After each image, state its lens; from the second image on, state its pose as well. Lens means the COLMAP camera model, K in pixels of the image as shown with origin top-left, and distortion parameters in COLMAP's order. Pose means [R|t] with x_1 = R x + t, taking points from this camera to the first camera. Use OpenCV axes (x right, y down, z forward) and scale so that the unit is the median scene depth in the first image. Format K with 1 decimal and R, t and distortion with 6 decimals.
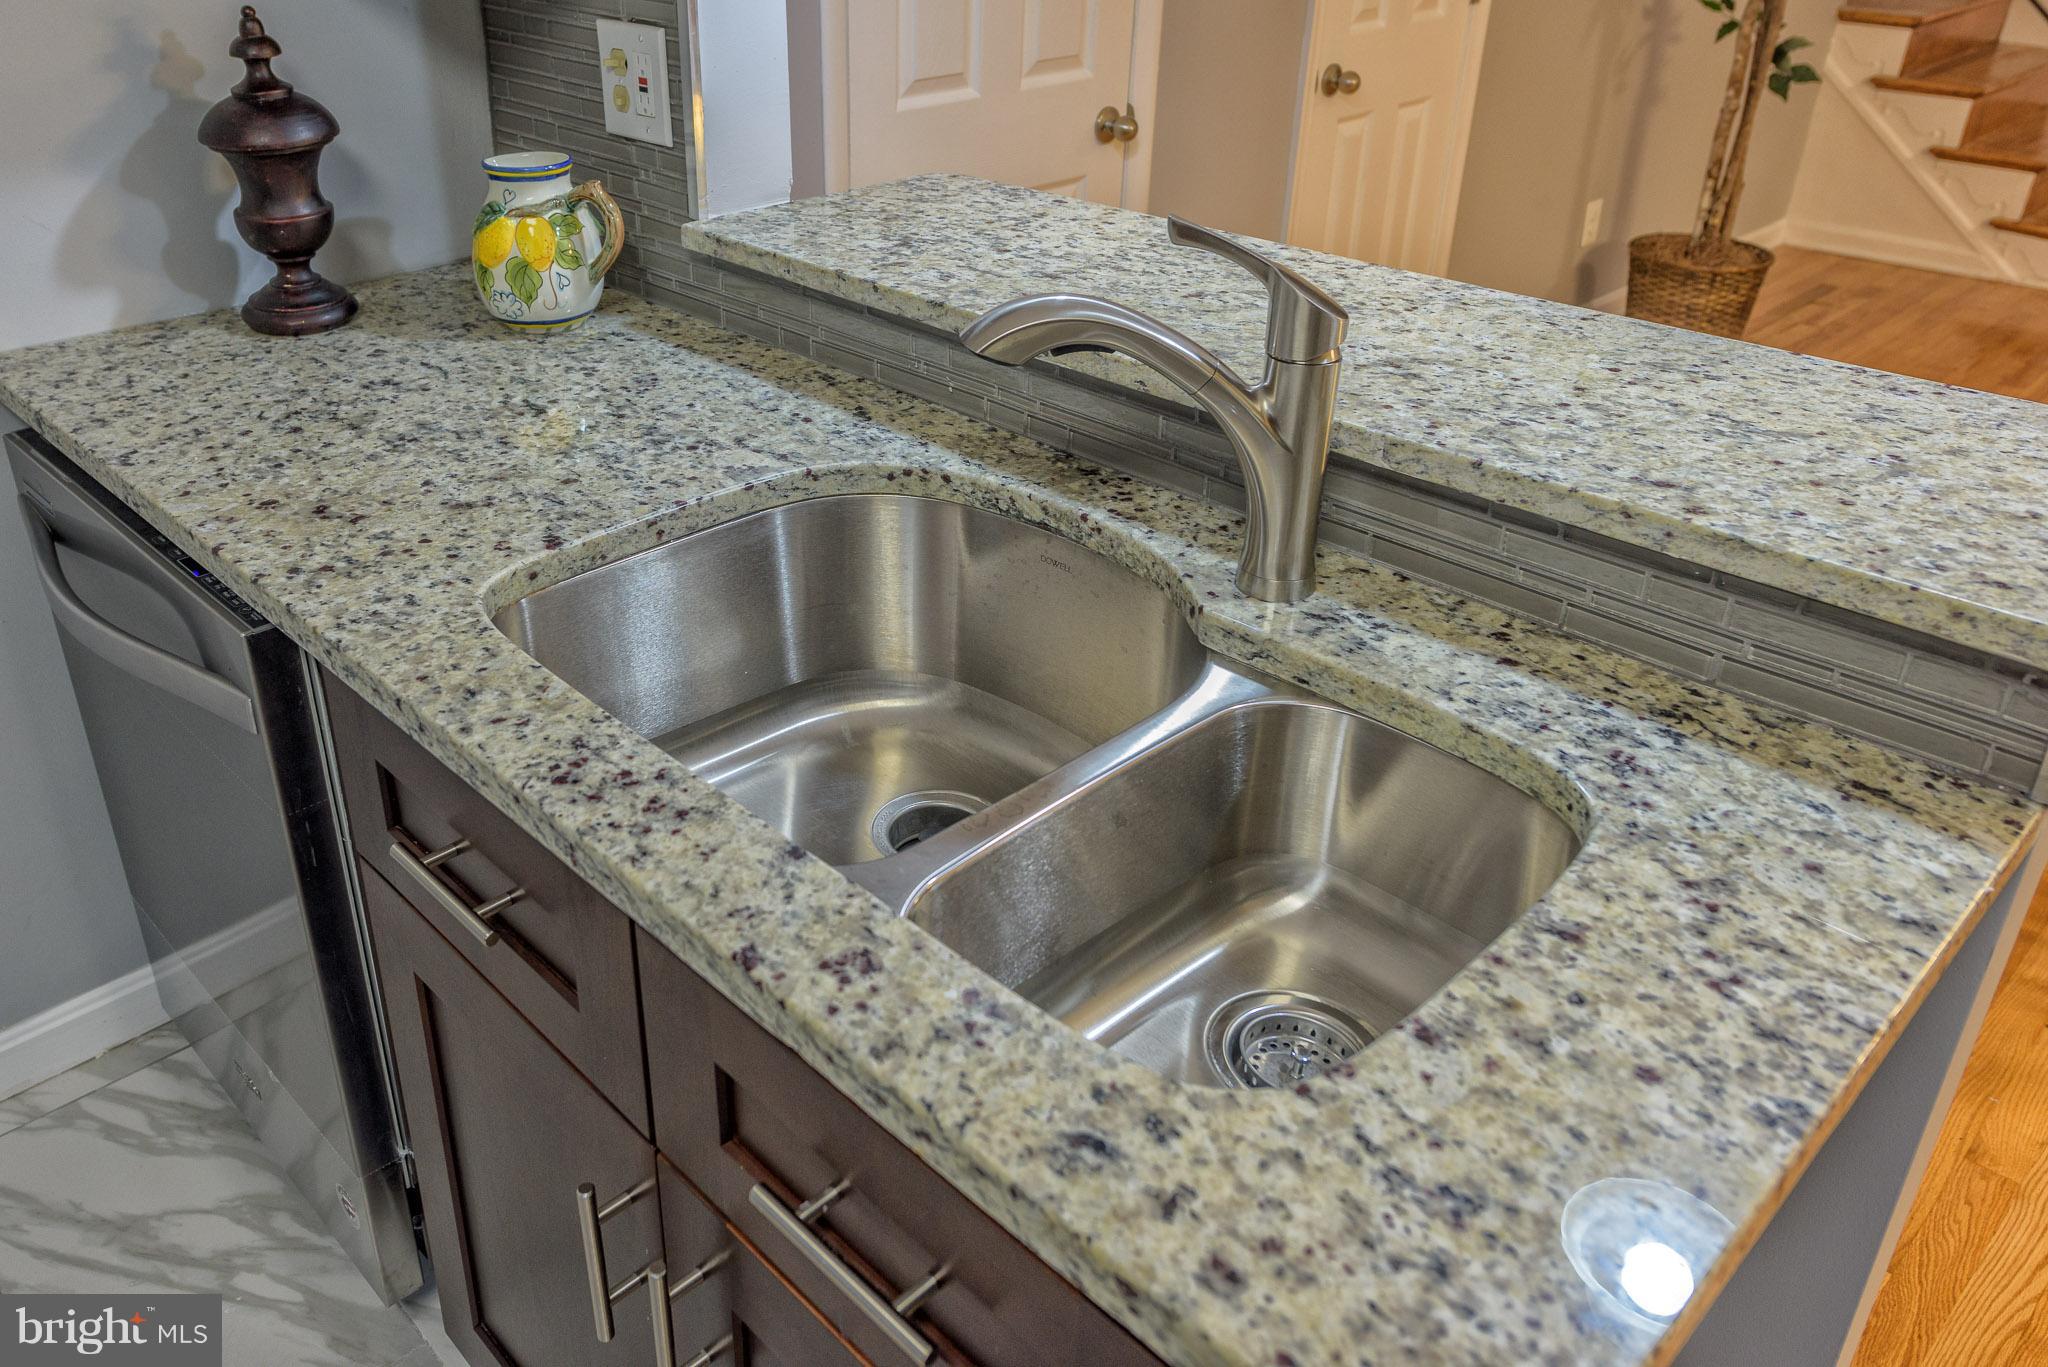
lens RADIAL K [[1540.6, 0, 885.7], [0, 1540.6, 590.7], [0, 0, 1]] dist [0.033255, -0.000947]
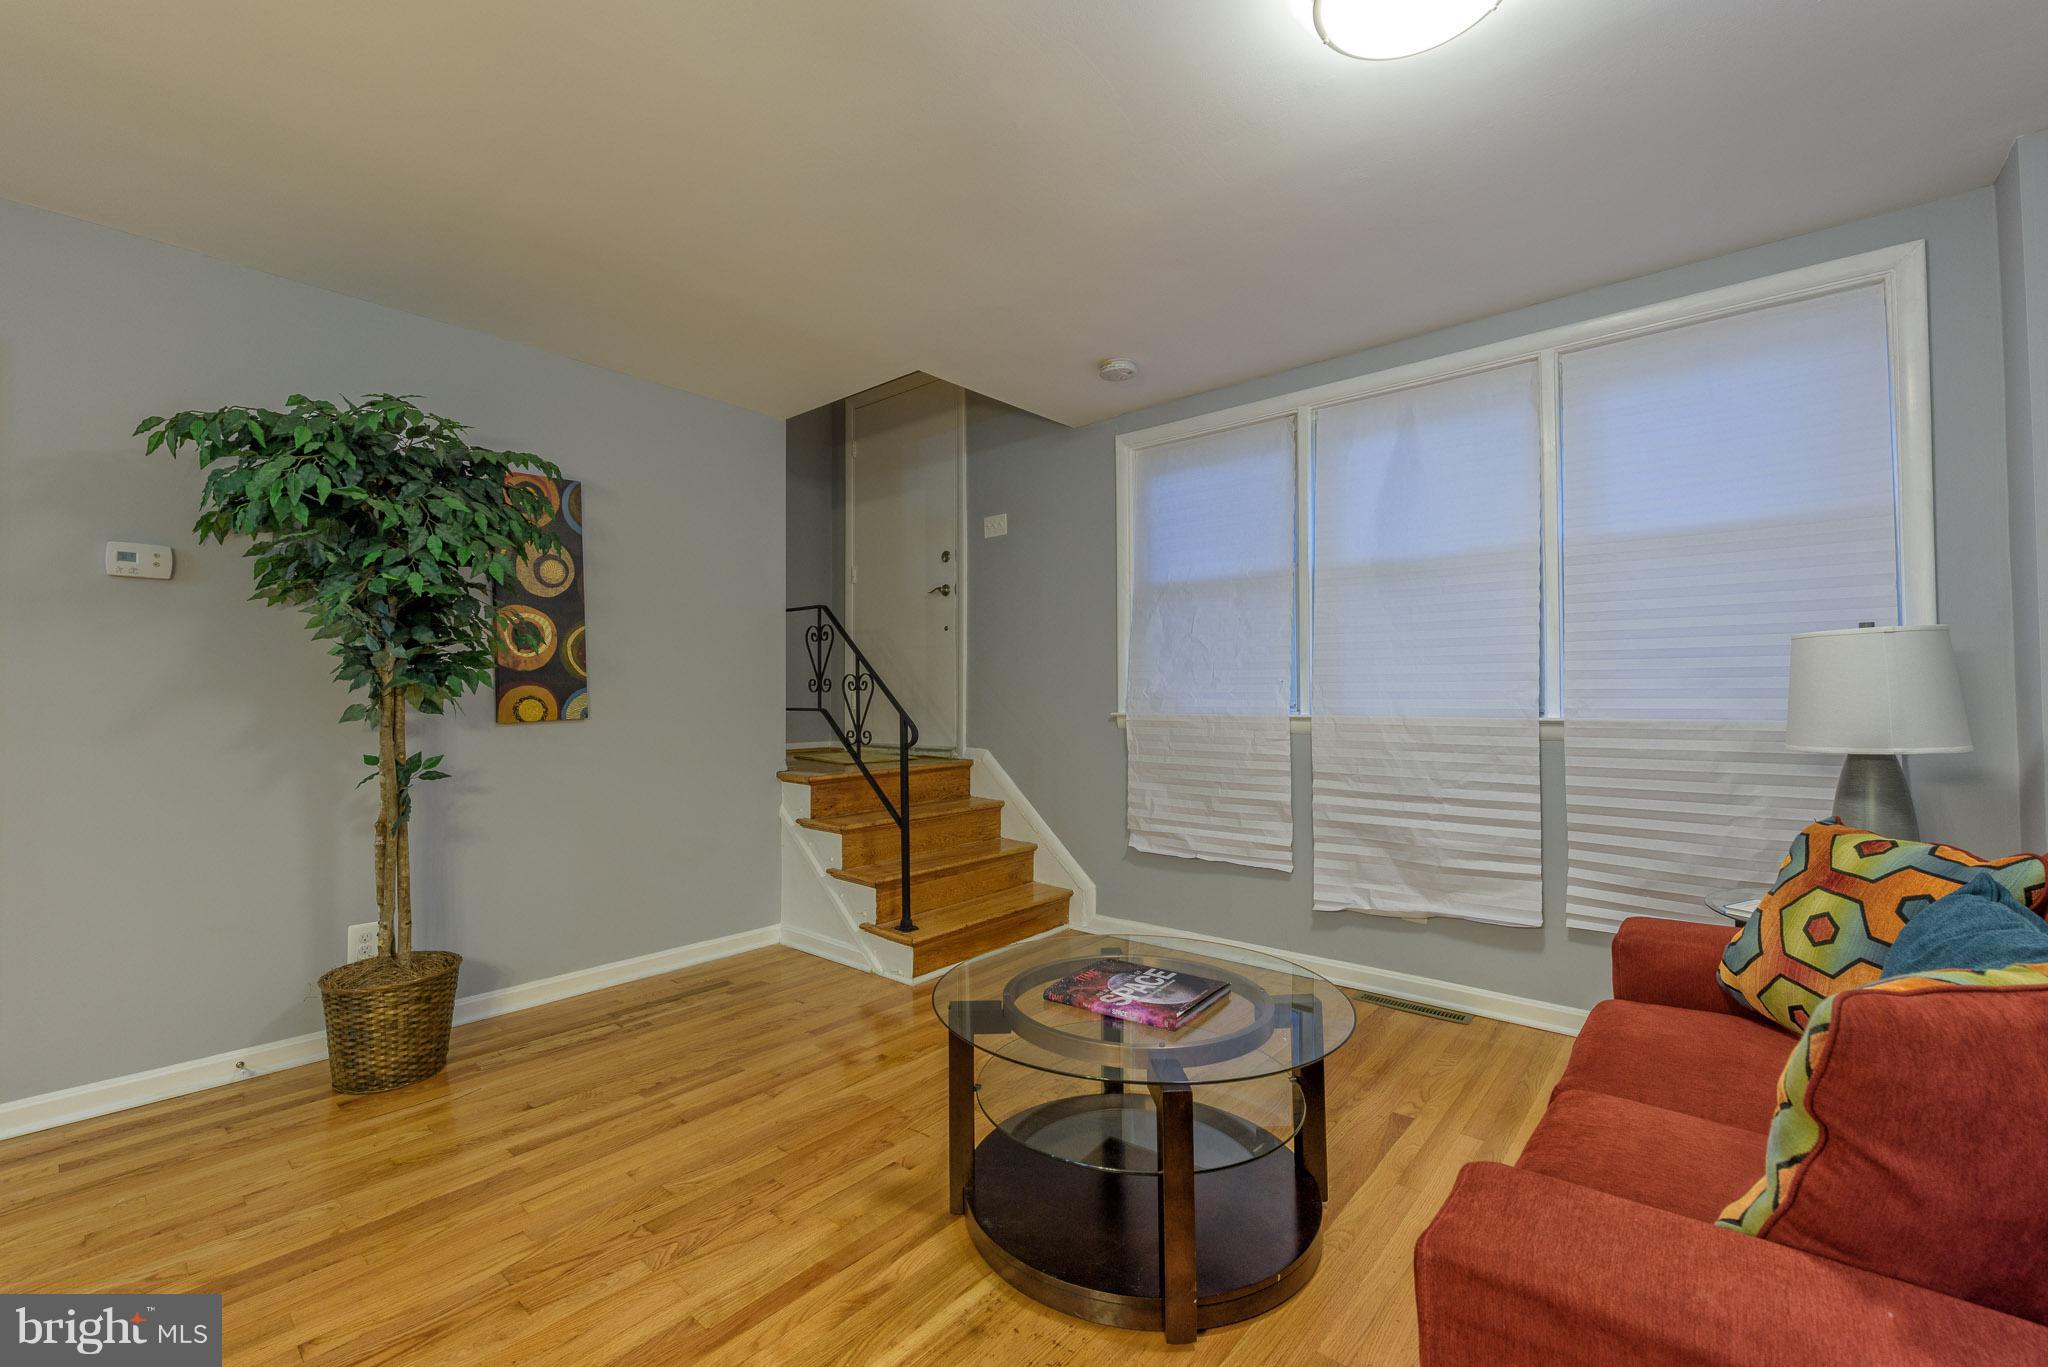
lens RADIAL K [[836.3, 0, 1015.2], [0, 836.3, 683.3], [0, 0, 1]] dist [-0.010572, -0.000007]
pose [[0.993393, 0.002973, 0.114727, 2.420925], [0.050473, 0.886478, -0.460010, -0.292161], [-0.103071, 0.462761, 0.880471, 0.942269]]
